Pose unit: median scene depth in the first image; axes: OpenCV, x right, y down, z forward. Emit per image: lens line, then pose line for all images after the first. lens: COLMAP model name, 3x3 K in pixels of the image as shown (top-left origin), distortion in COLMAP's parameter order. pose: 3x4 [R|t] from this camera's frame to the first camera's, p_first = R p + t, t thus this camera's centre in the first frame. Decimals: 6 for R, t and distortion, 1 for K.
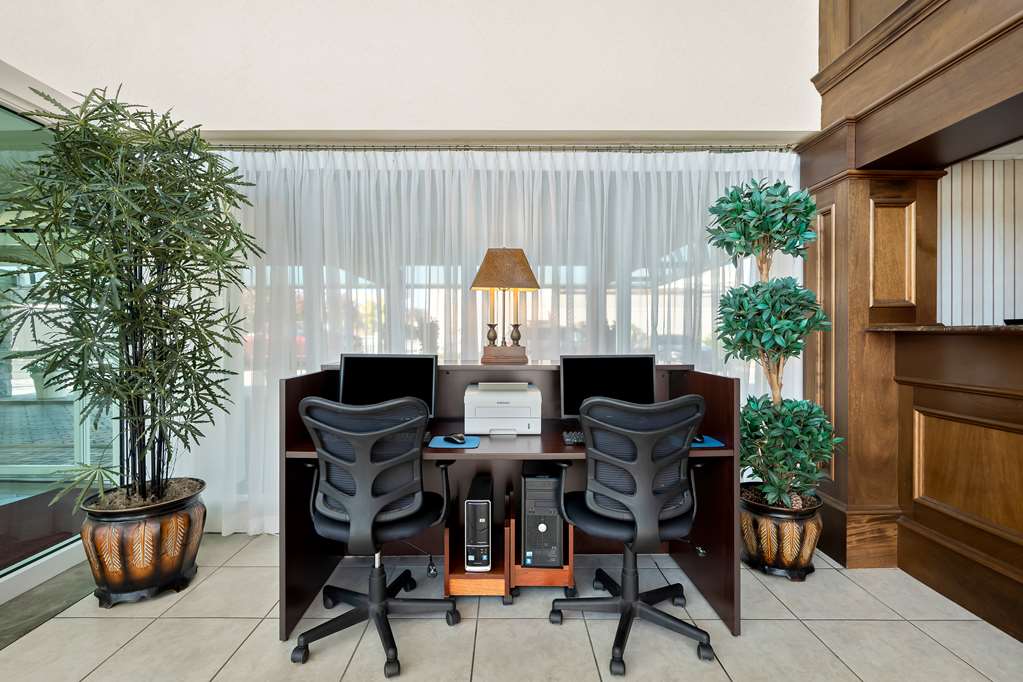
lens RADIAL K [[485.1, 0, 508.6], [0, 485.1, 333.6], [0, 0, 1]] dist [0.000512, -0.000014]
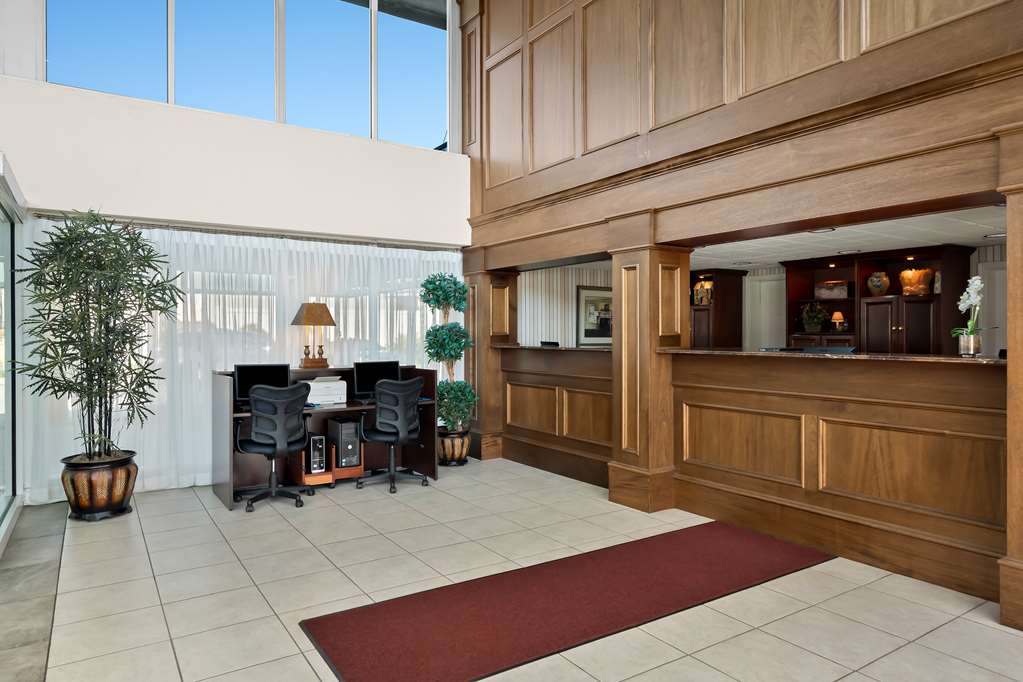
lens RADIAL K [[647.2, 0, 505.4], [0, 647.2, 329.4], [0, 0, 1]] dist [-0.005081, -0.000246]
pose [[0.837446, 0.000992, 0.546520, -0.761442], [0.003979, 0.999961, -0.007913, -0.060735], [-0.546506, 0.008802, 0.837409, -1.432751]]
